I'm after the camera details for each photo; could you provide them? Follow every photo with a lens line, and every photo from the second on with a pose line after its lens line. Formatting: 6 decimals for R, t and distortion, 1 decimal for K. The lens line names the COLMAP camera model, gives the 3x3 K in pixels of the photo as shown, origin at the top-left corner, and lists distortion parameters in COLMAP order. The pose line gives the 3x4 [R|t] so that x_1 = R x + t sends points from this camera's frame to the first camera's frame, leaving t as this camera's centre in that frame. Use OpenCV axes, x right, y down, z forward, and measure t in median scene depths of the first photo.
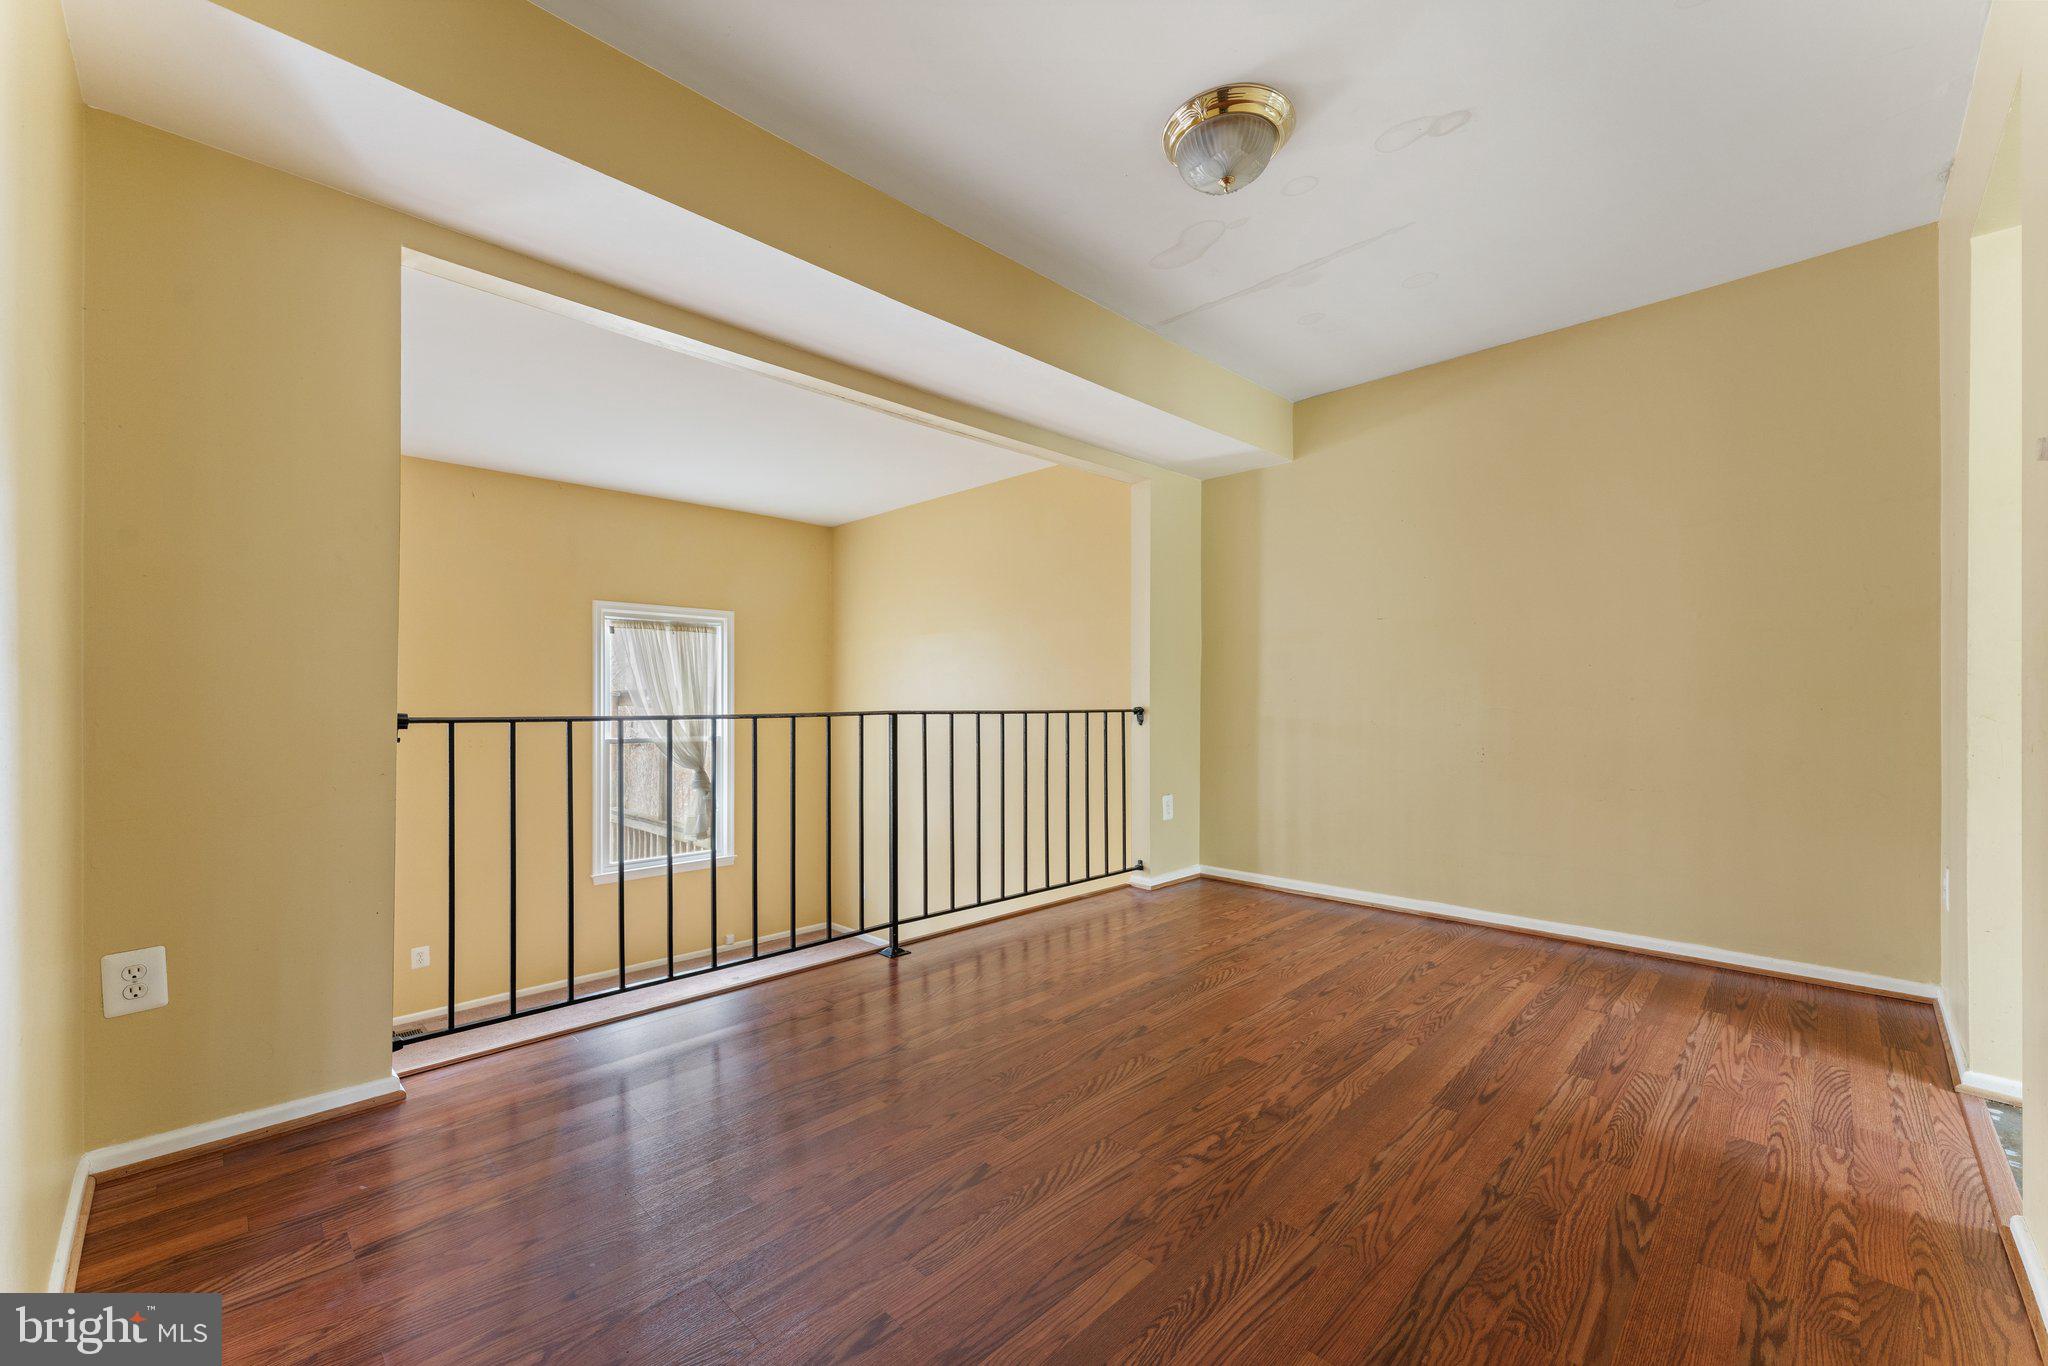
lens RADIAL K [[820.7, 0, 1013.6], [0, 820.7, 703.0], [0, 0, 1]] dist [0.001053, -0.000764]
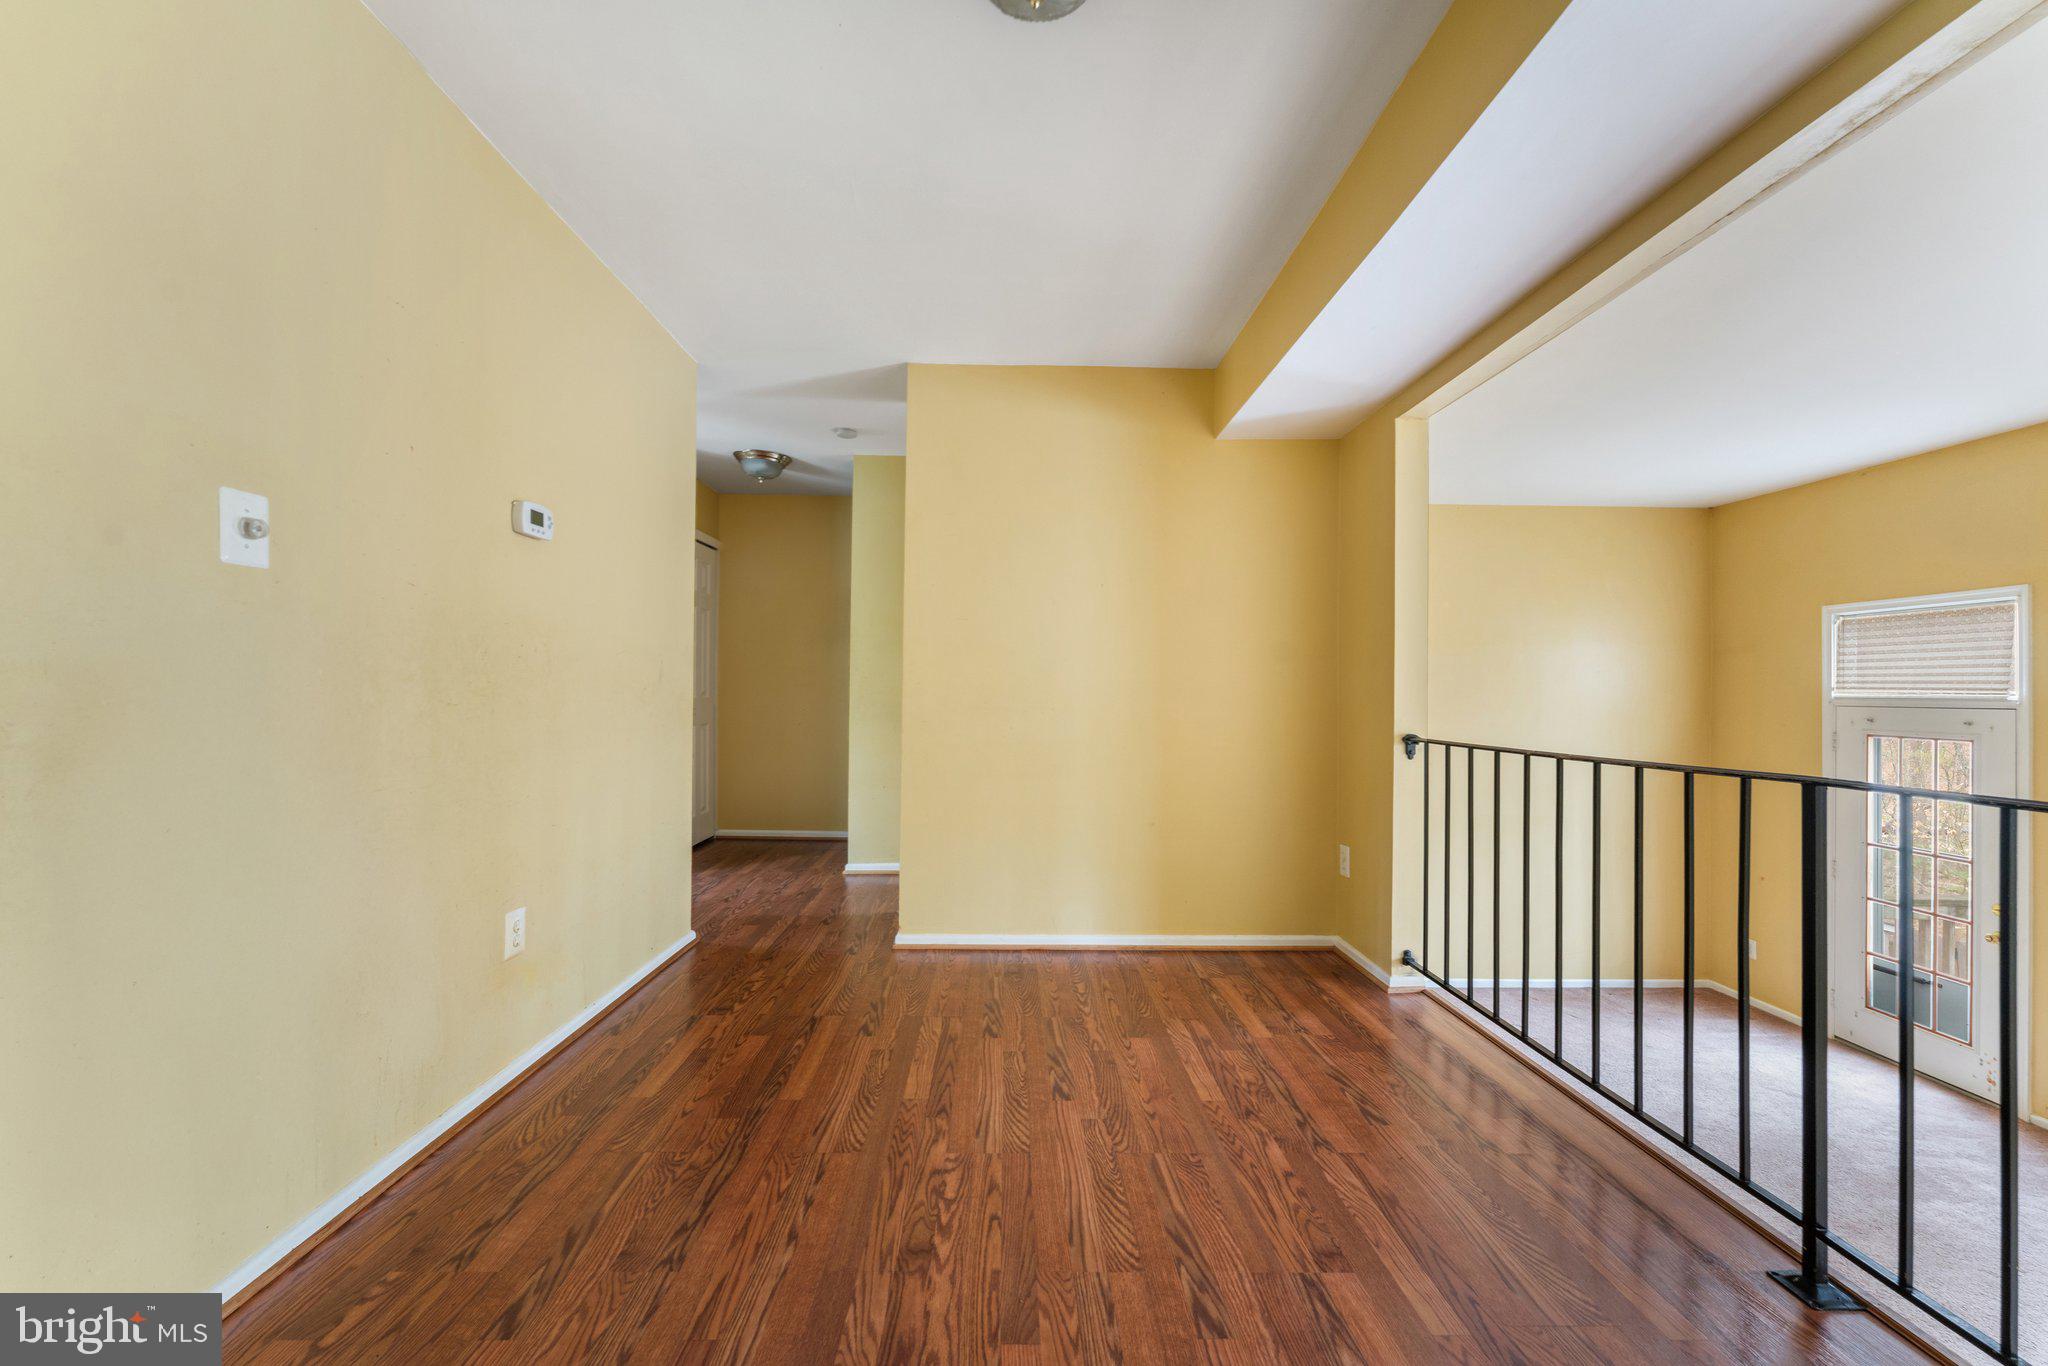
lens RADIAL K [[820.7, 0, 1014.4], [0, 820.7, 688.8], [0, 0, 1]] dist [0.001053, -0.000764]
pose [[-0.693072, -0.013690, -0.720738, 0.879947], [-0.013696, 0.999889, -0.005822, -0.053377], [0.720738, 0.005836, -0.693183, 1.696008]]
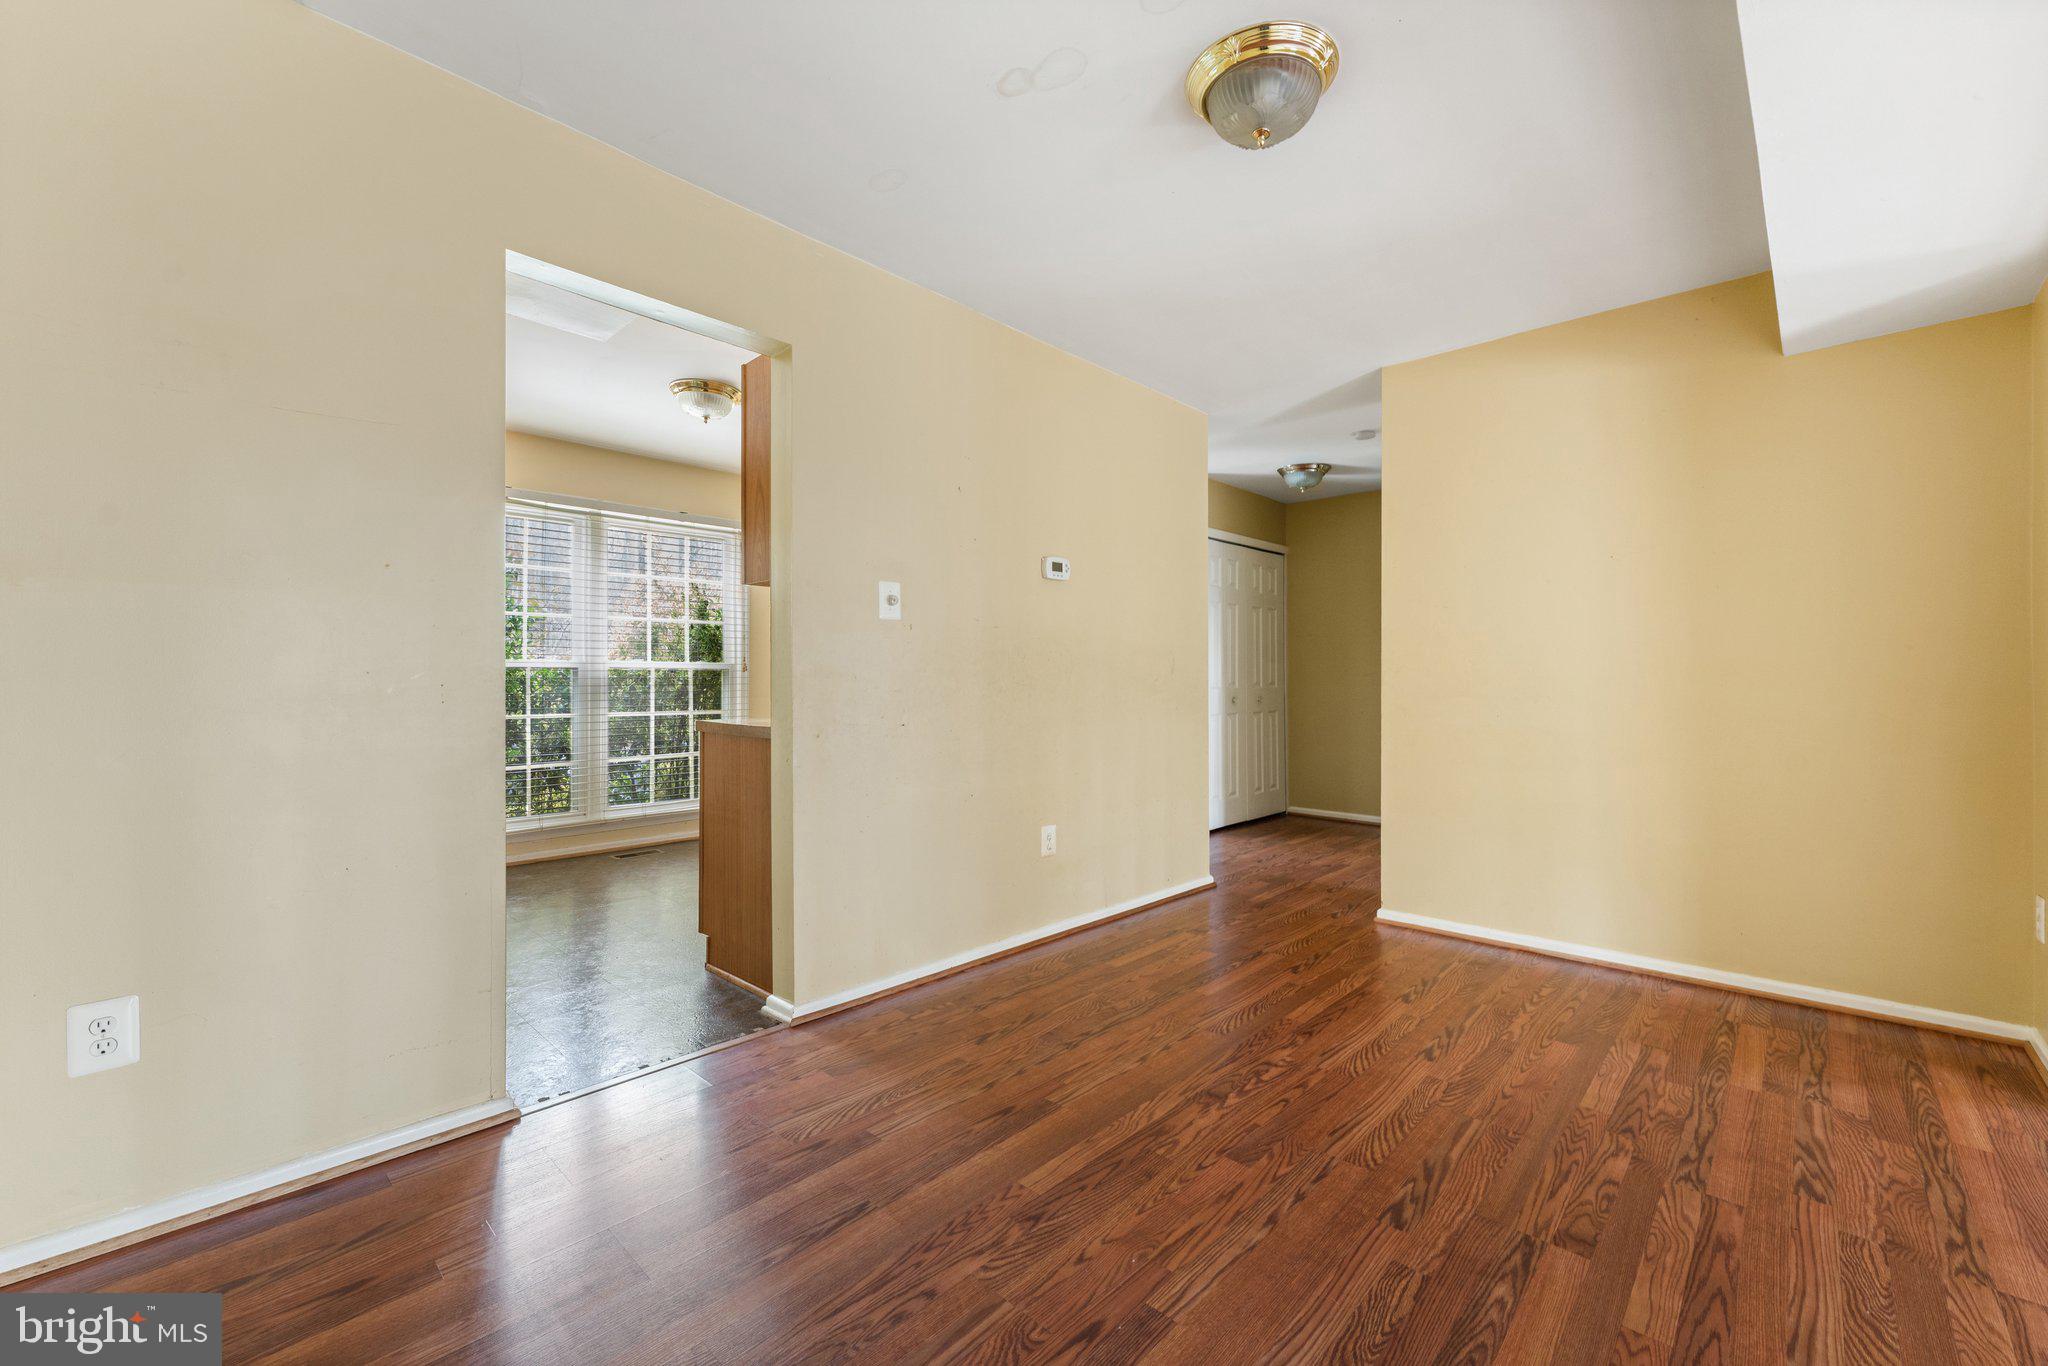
lens RADIAL K [[820.7, 0, 1024.7], [0, 820.7, 680.2], [0, 0, 1]] dist [0.001053, -0.000764]
pose [[-0.999312, -0.002772, -0.036987, 0.635702], [-0.002785, 0.999996, 0.000296, -0.051234], [0.036986, 0.000399, -0.999316, 2.167197]]
